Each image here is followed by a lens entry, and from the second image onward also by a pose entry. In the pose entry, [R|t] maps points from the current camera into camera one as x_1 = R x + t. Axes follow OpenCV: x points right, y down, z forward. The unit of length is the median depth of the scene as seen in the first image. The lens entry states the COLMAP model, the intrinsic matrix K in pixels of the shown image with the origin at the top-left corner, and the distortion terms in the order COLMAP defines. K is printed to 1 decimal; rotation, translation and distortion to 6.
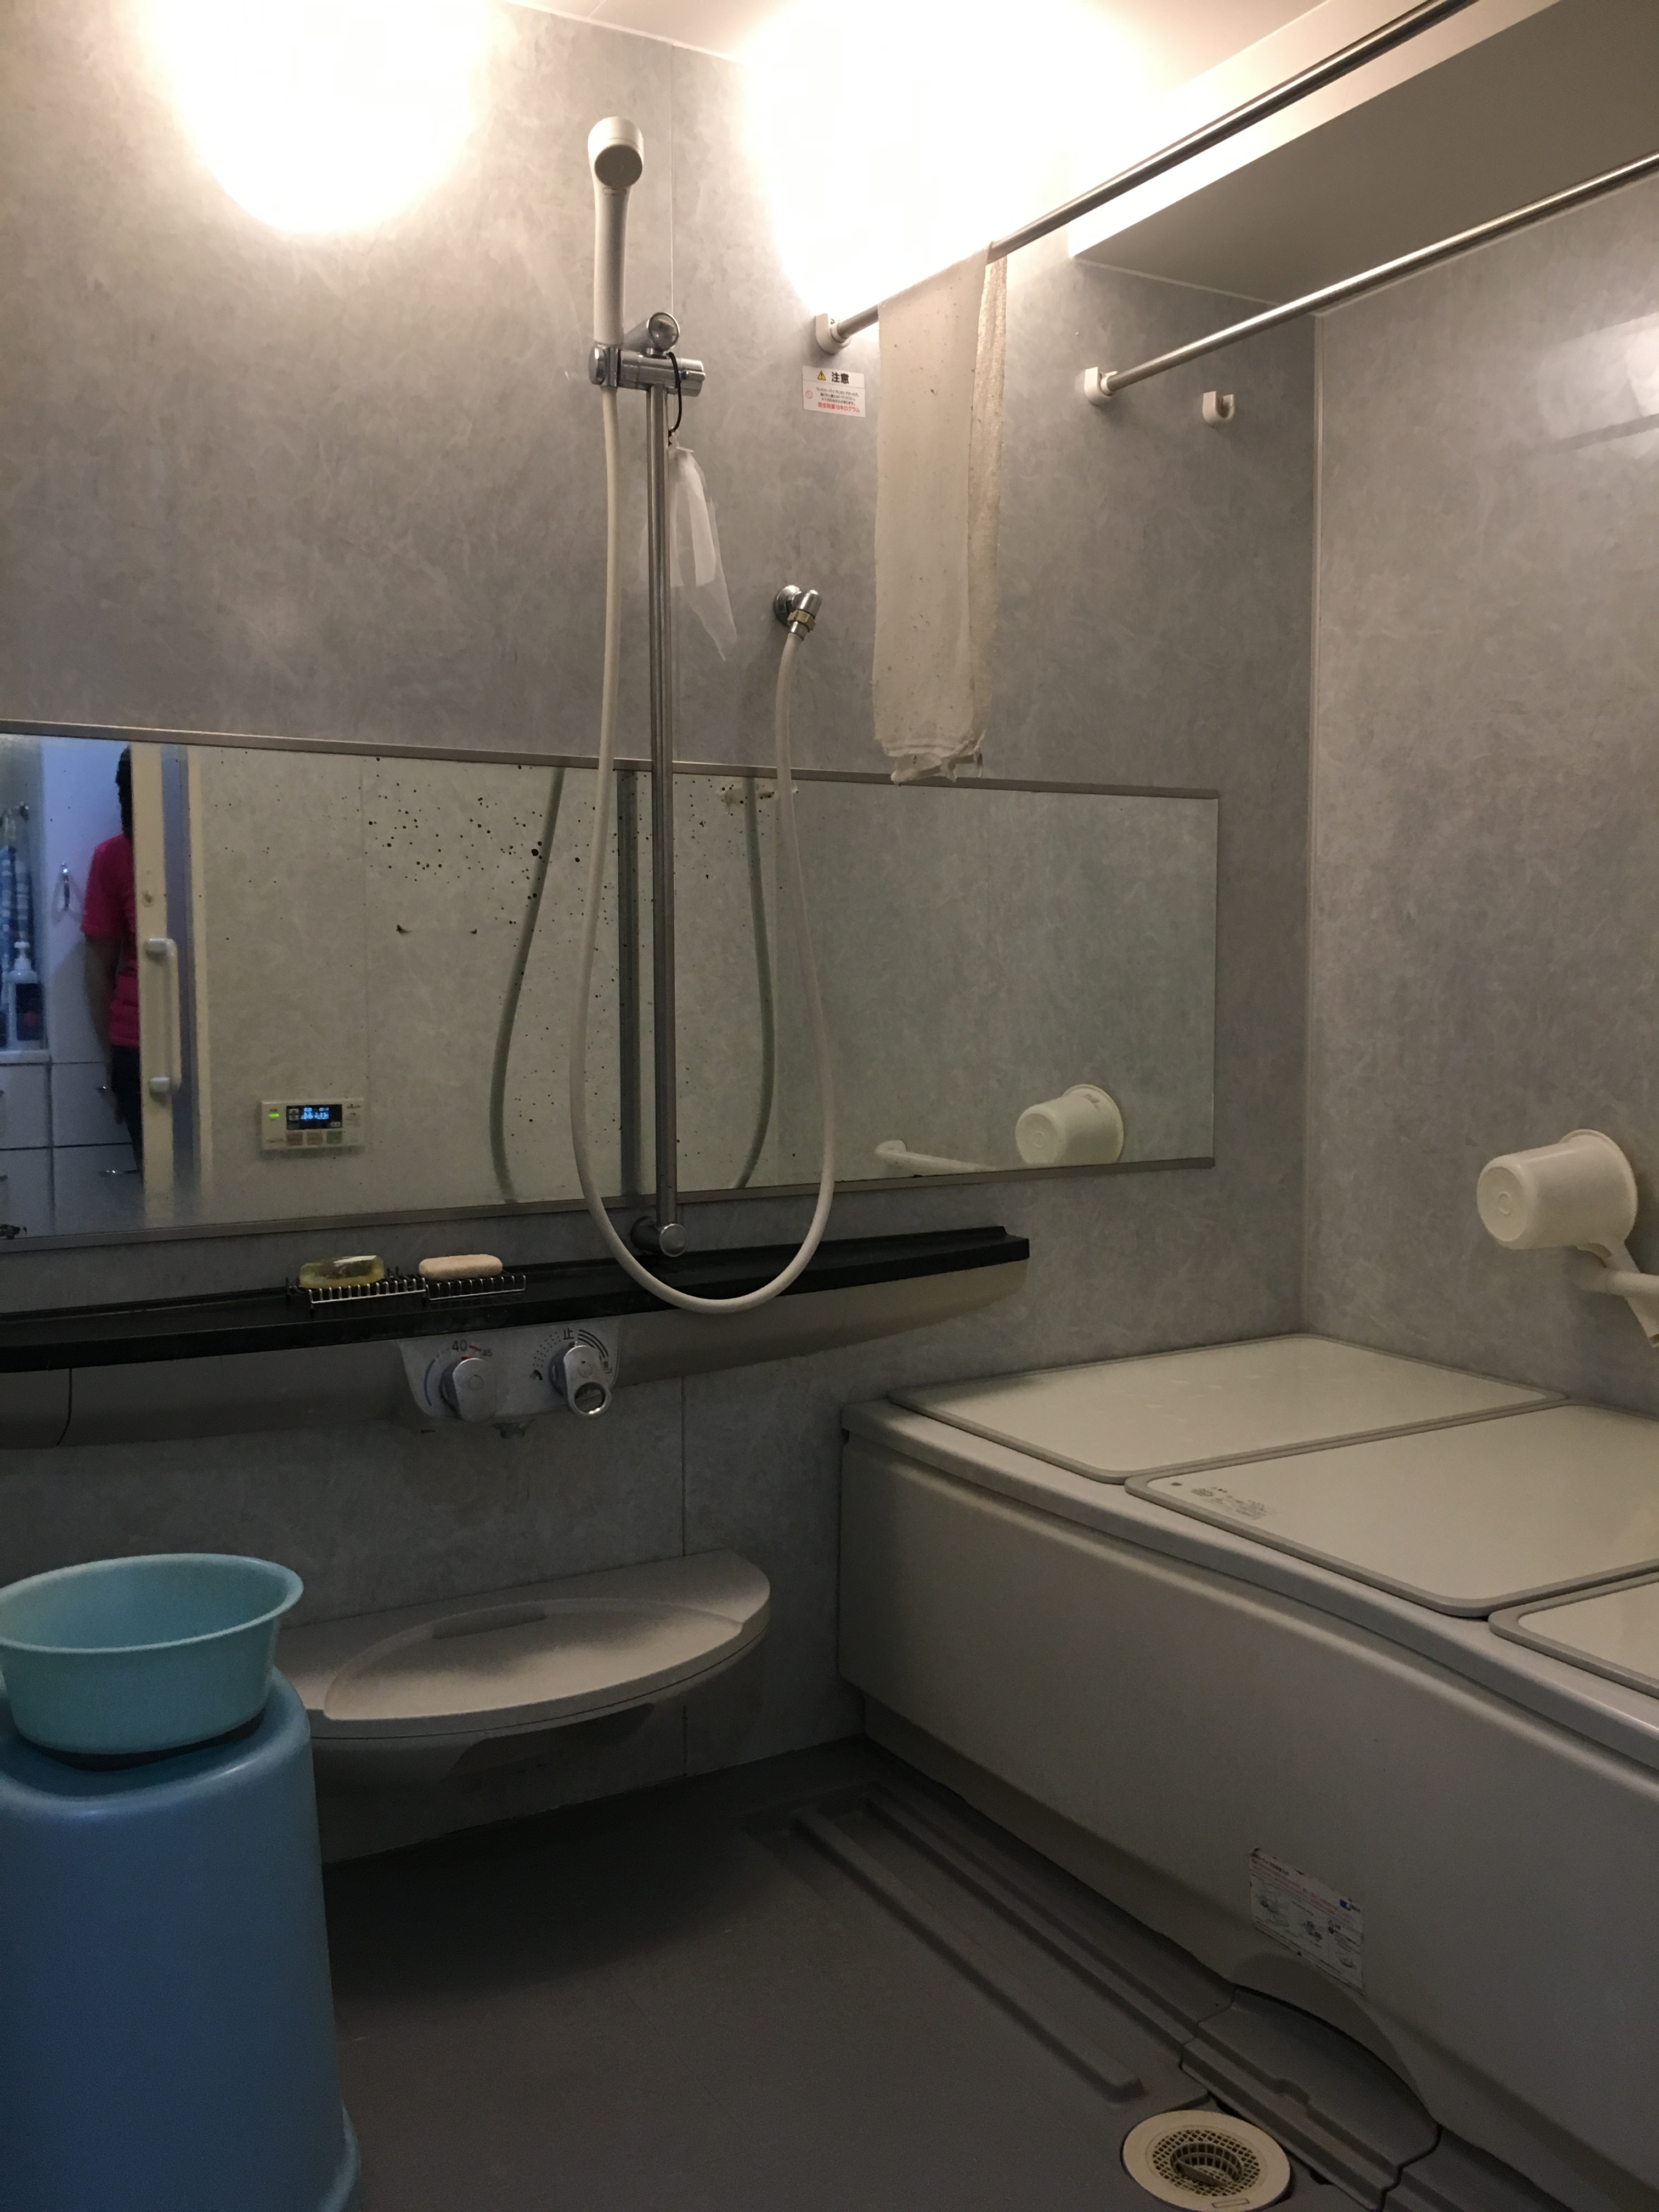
lens RADIAL K [[1897.9, 0, 829.5], [0, 1897.9, 1106.0], [0, 0, 1]] dist [0.090644, -0.137118]
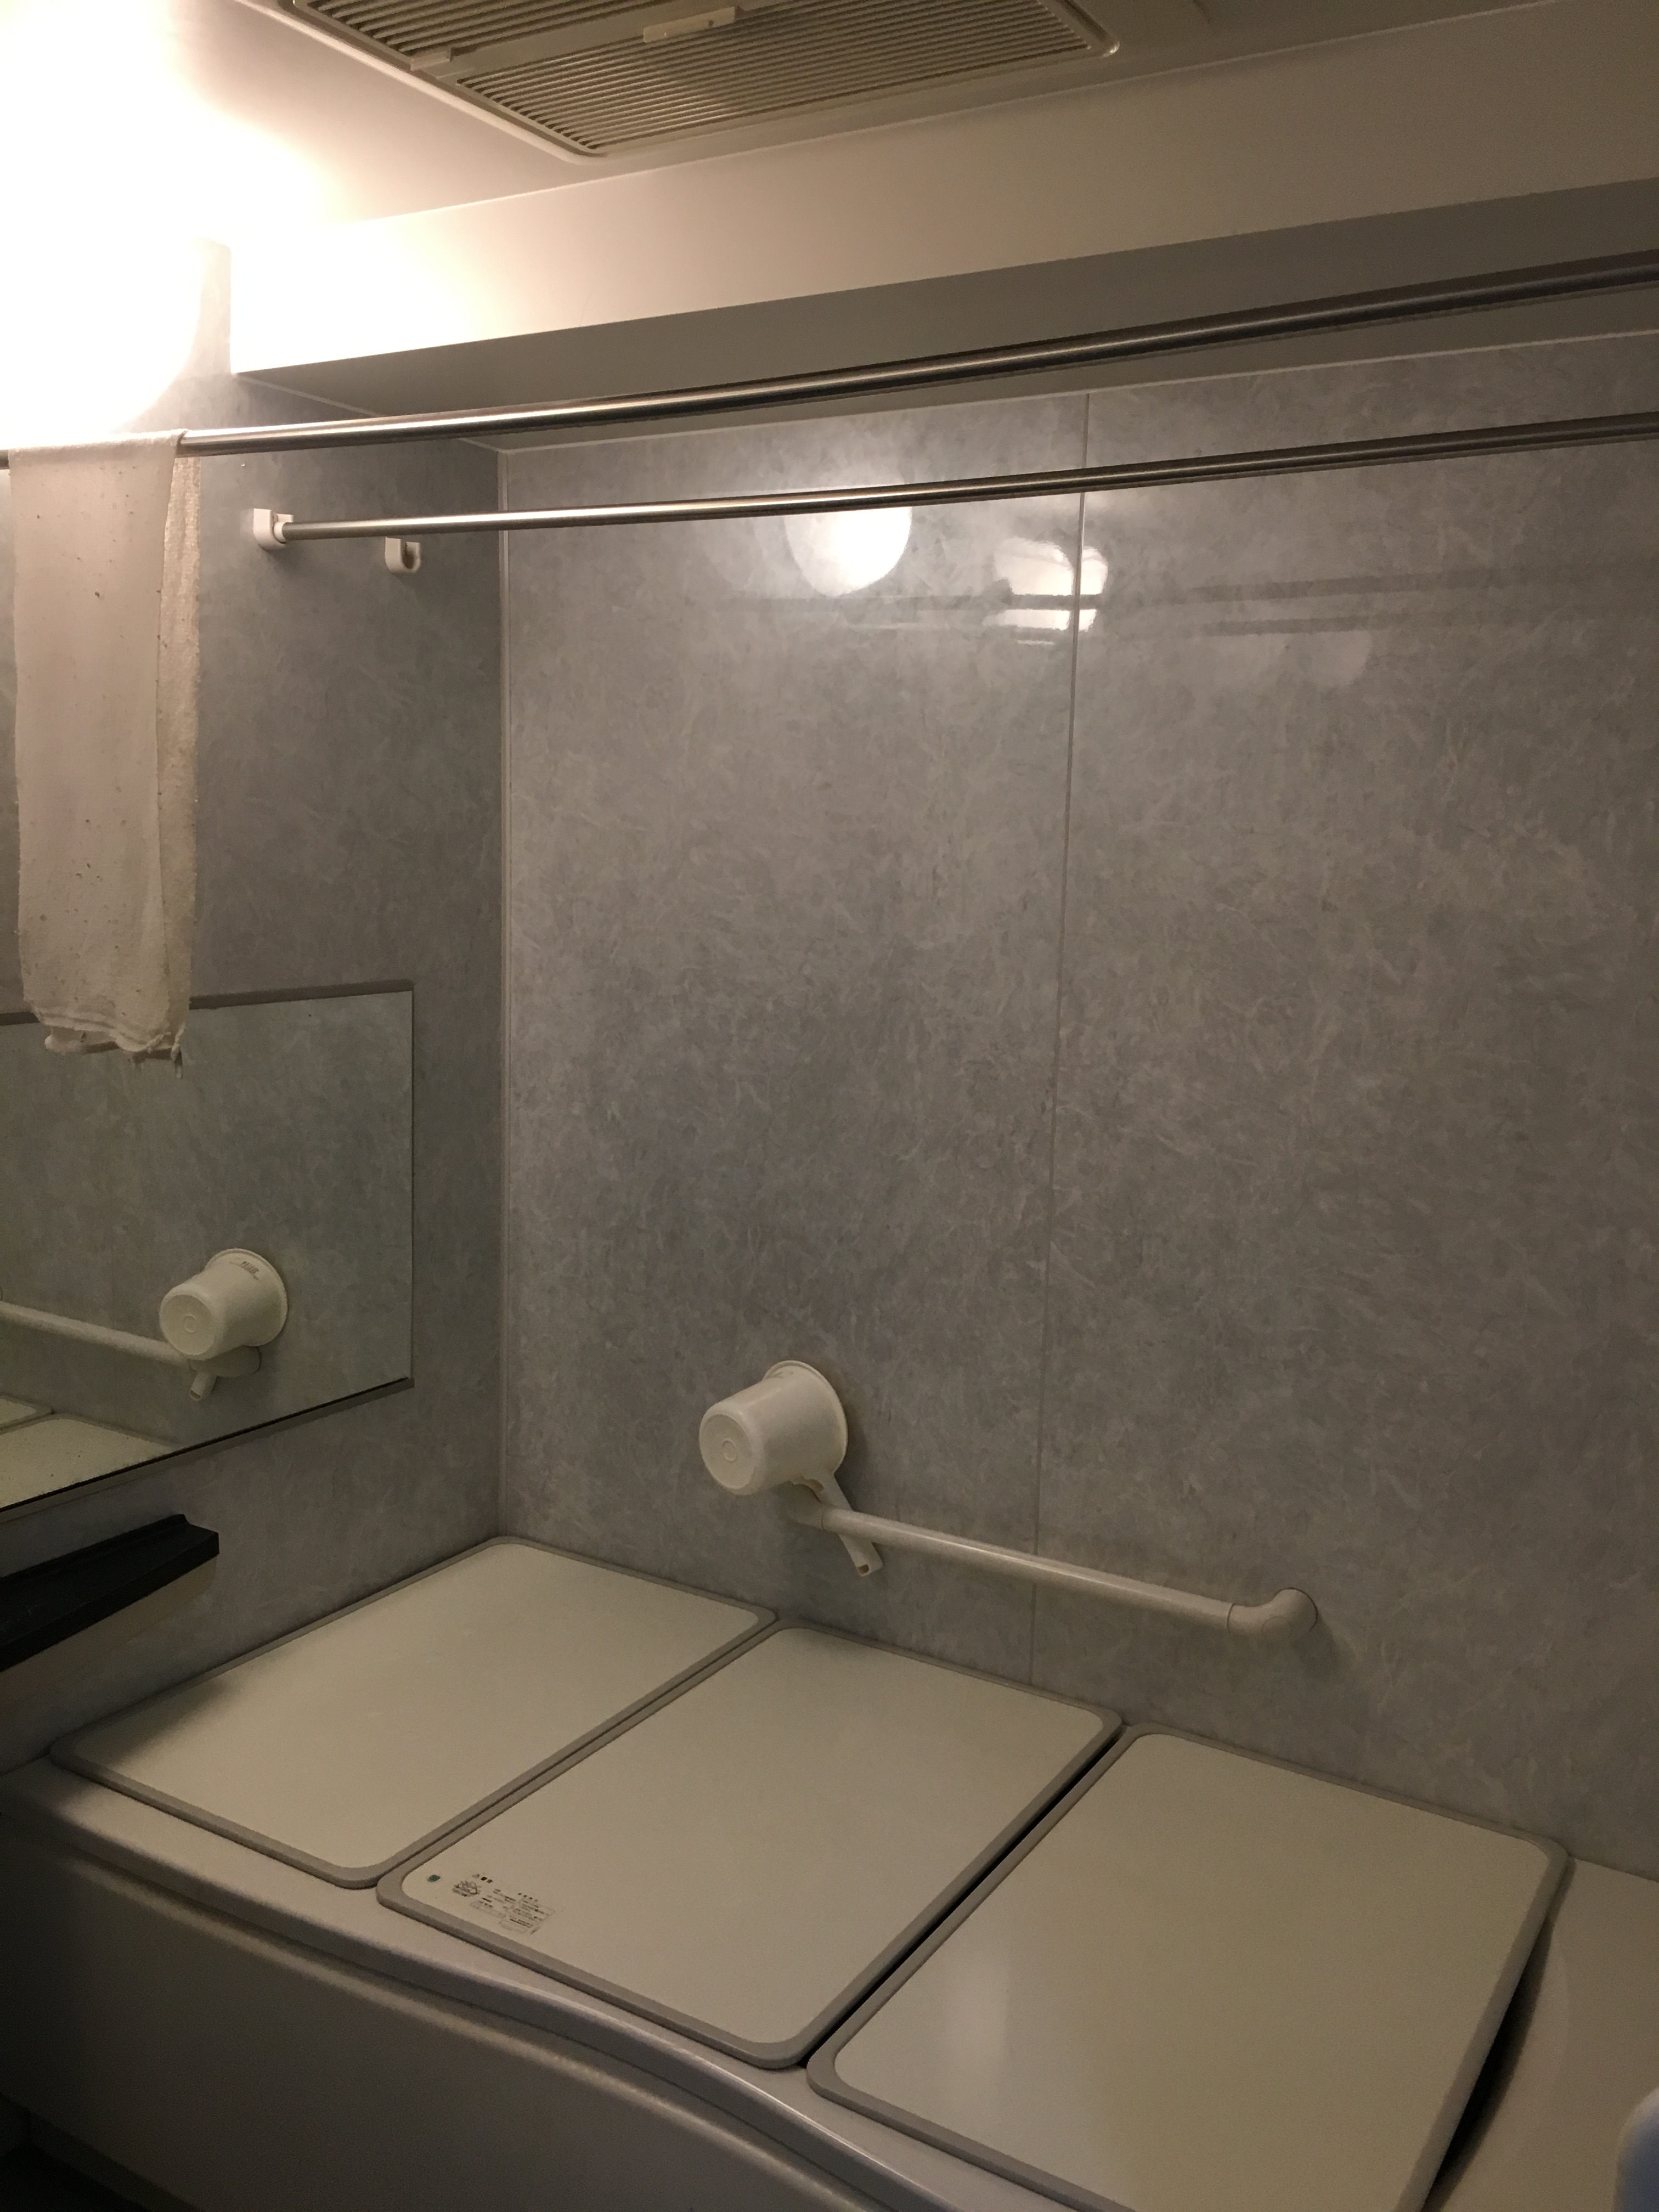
lens RADIAL K [[1897.9, 0, 829.5], [0, 1897.9, 1106.0], [0, 0, 1]] dist [0.090644, -0.137118]
pose [[0.880203, -0.038251, 0.473054, -0.052468], [0.000936, 0.996885, 0.078866, -0.182480], [-0.474597, -0.068975, 0.877496, 0.115748]]
